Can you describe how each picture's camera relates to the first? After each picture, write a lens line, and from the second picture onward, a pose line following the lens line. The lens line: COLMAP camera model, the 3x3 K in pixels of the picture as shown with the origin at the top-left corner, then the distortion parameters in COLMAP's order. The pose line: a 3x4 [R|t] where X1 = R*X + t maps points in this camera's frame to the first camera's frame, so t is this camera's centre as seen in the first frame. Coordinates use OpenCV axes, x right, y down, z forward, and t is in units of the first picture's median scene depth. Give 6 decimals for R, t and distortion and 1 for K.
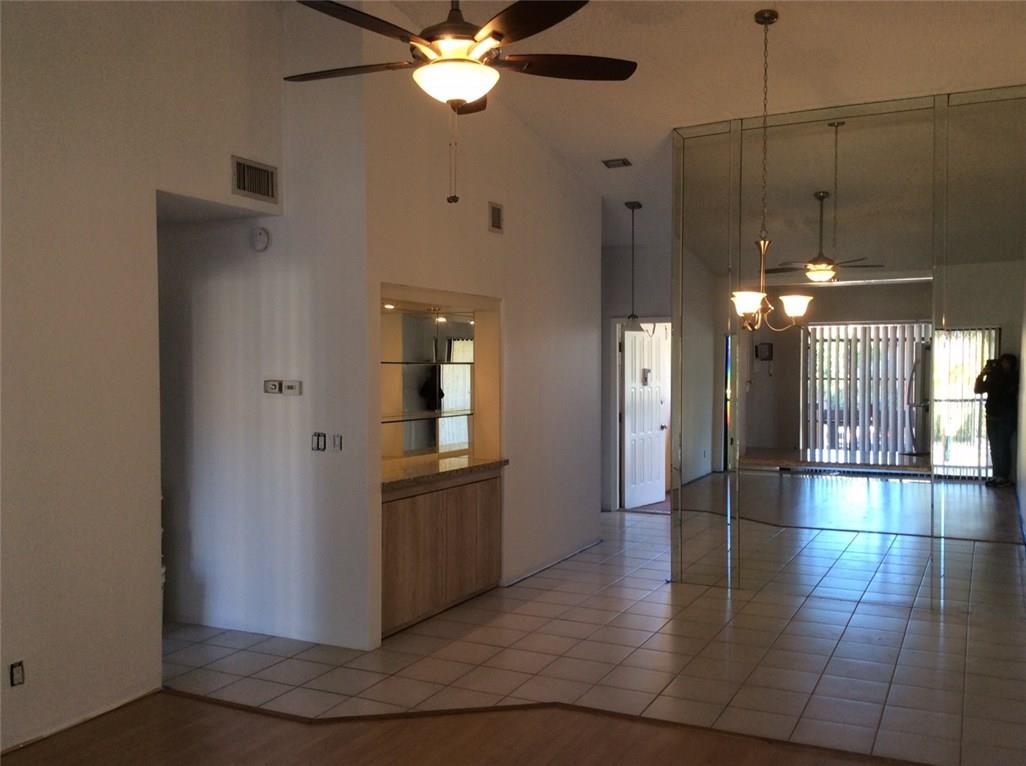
lens RADIAL K [[925.2, 0, 514.3], [0, 925.2, 387.1], [0, 0, 1]] dist [0.158994, -0.388568]
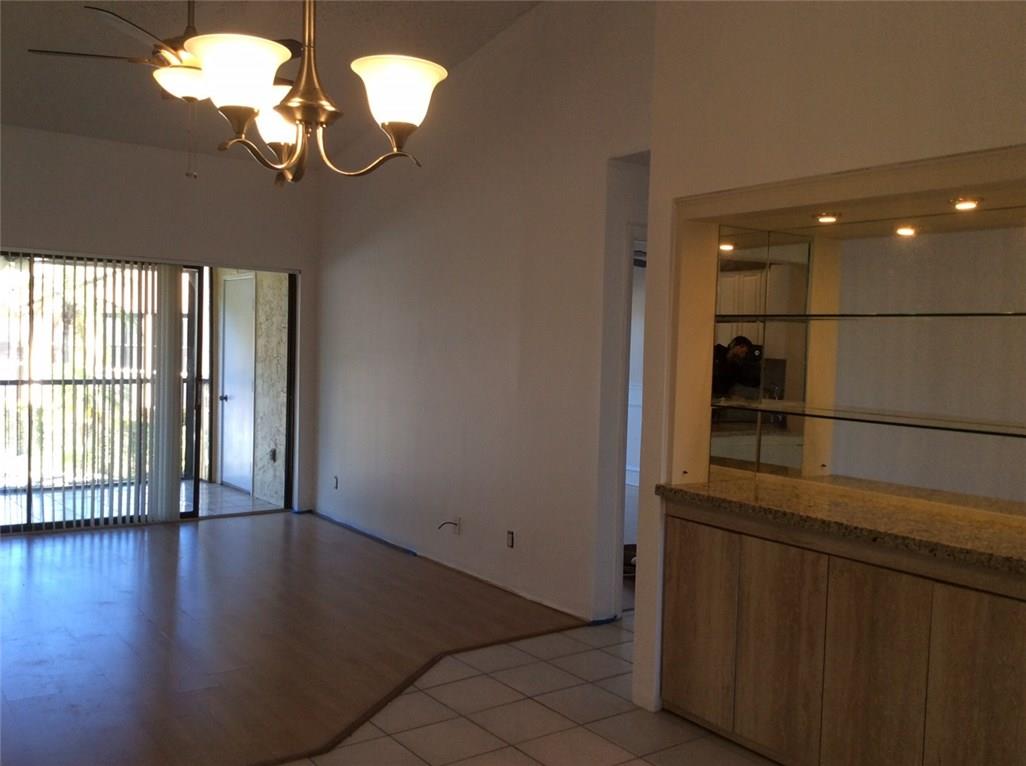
lens RADIAL K [[925.2, 0, 514.3], [0, 925.2, 387.1], [0, 0, 1]] dist [0.158994, -0.388568]
pose [[-0.451080, 0.031710, -0.891920, 0.516486], [-0.054662, 0.996511, 0.063073, -0.008938], [0.890808, 0.077205, -0.447773, 1.164929]]
